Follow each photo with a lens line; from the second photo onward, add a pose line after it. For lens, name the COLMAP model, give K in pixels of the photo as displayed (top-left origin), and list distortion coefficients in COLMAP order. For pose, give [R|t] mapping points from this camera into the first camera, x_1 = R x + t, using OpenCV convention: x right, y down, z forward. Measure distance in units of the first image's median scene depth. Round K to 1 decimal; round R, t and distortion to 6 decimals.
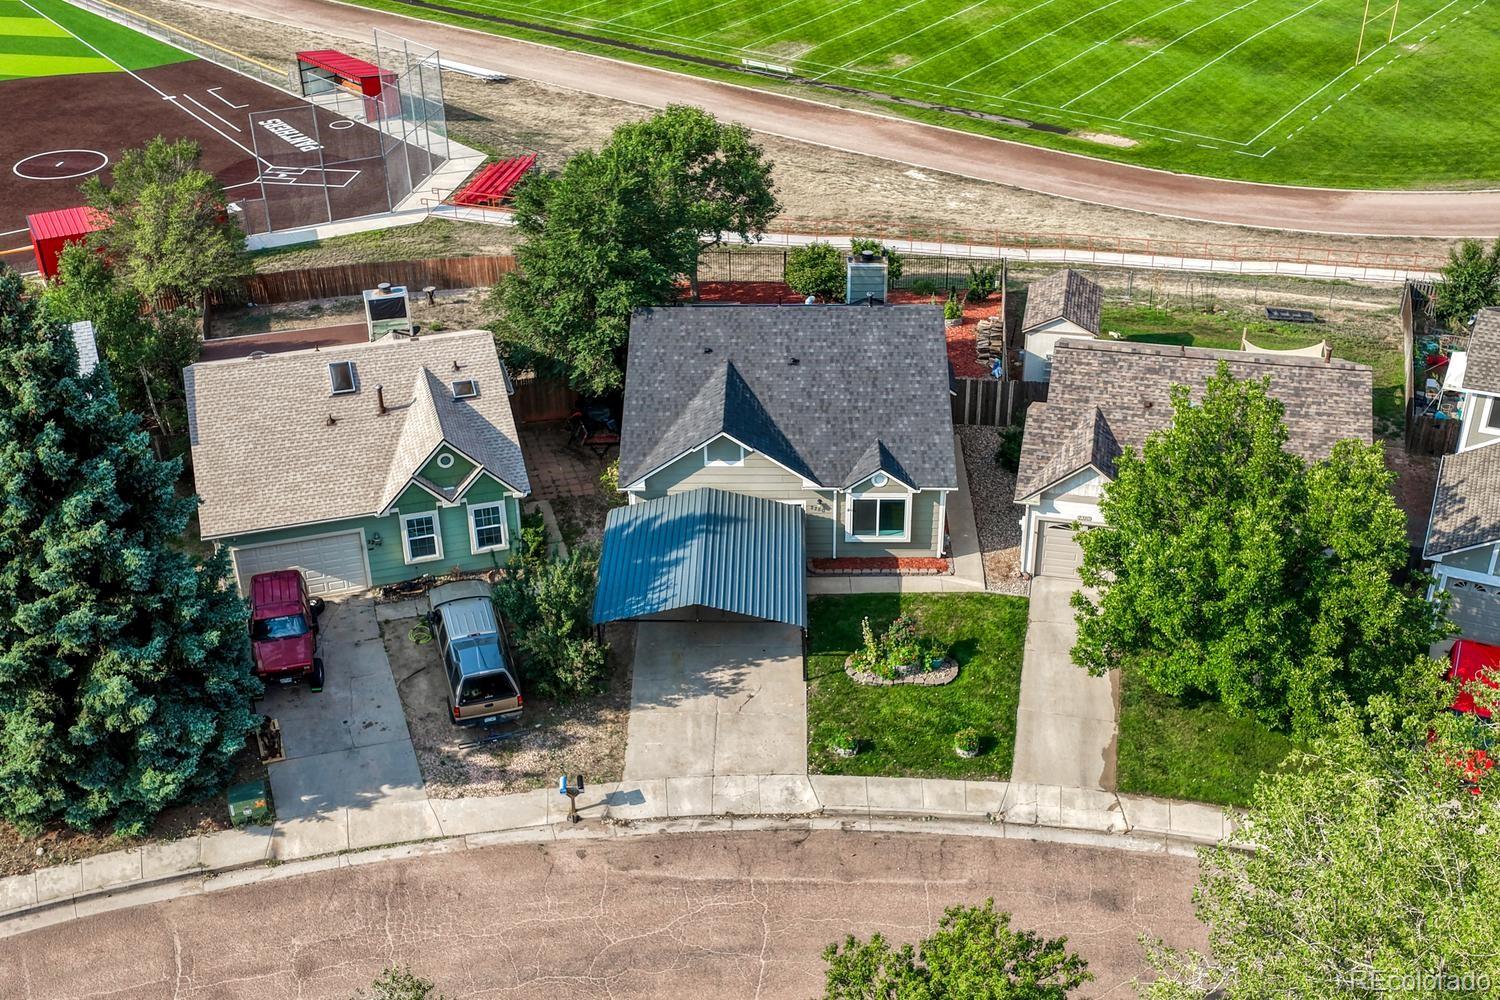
lens RADIAL K [[1478.5, 0, 744.1], [0, 1478.5, 518.6], [0, 0, 1]] dist [0.104646, -0.163687]
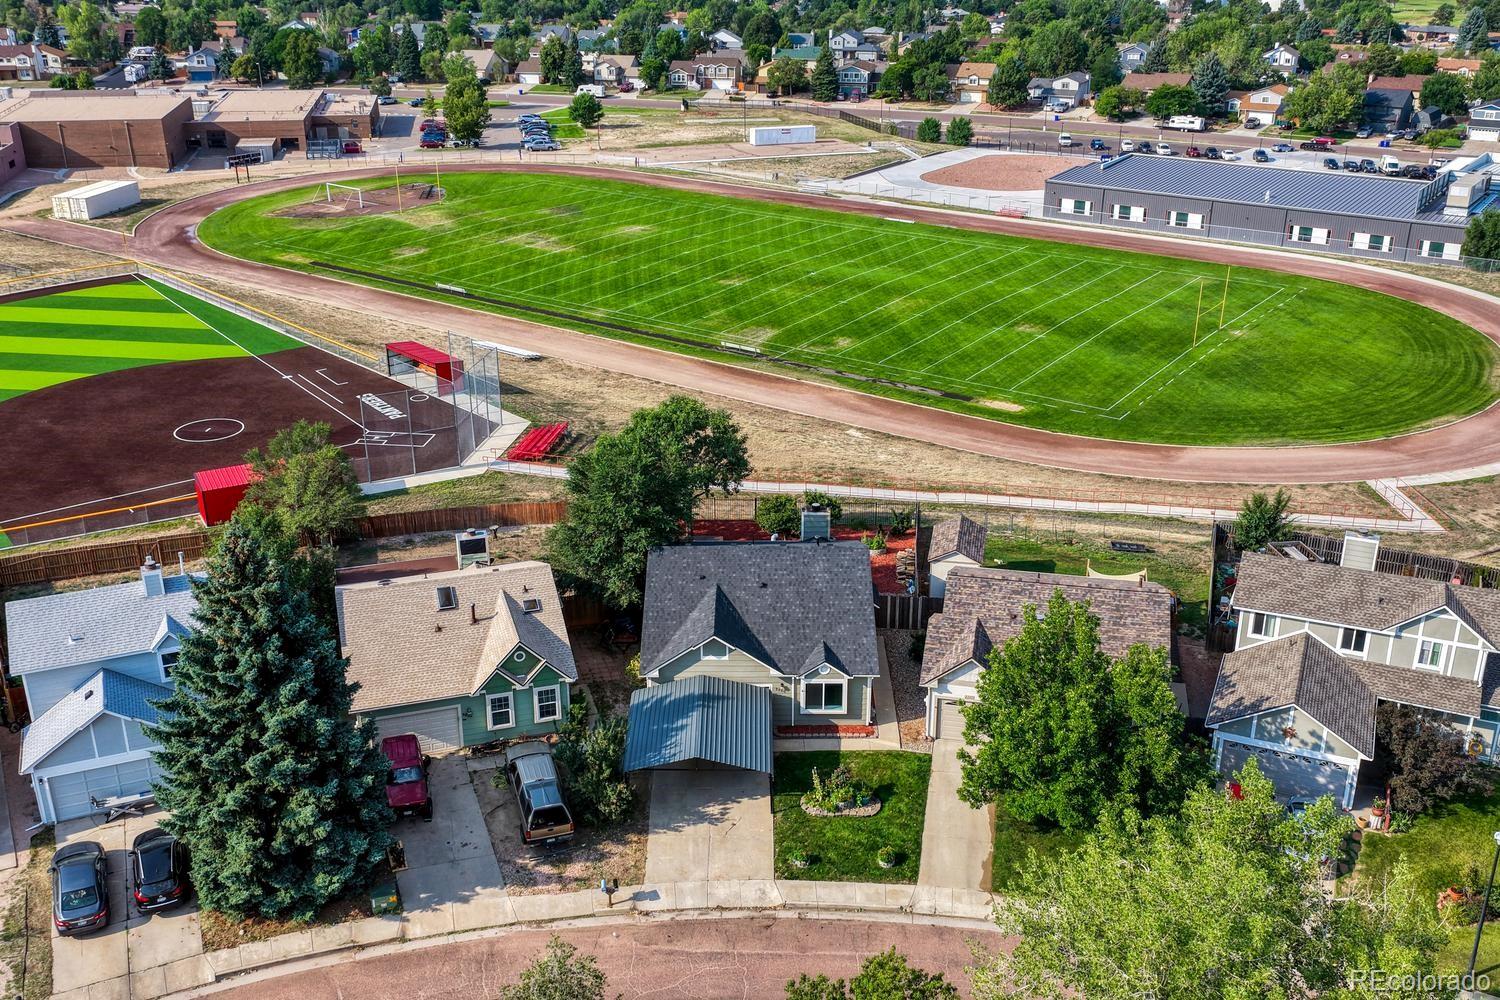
lens RADIAL K [[1478.5, 0, 744.1], [0, 1478.5, 518.6], [0, 0, 1]] dist [0.104646, -0.163687]
pose [[0.999688, 0.002627, 0.024831, -0.020816], [0.000393, 0.992670, -0.120860, 0.001673], [-0.024967, 0.120832, 0.992359, -0.421641]]
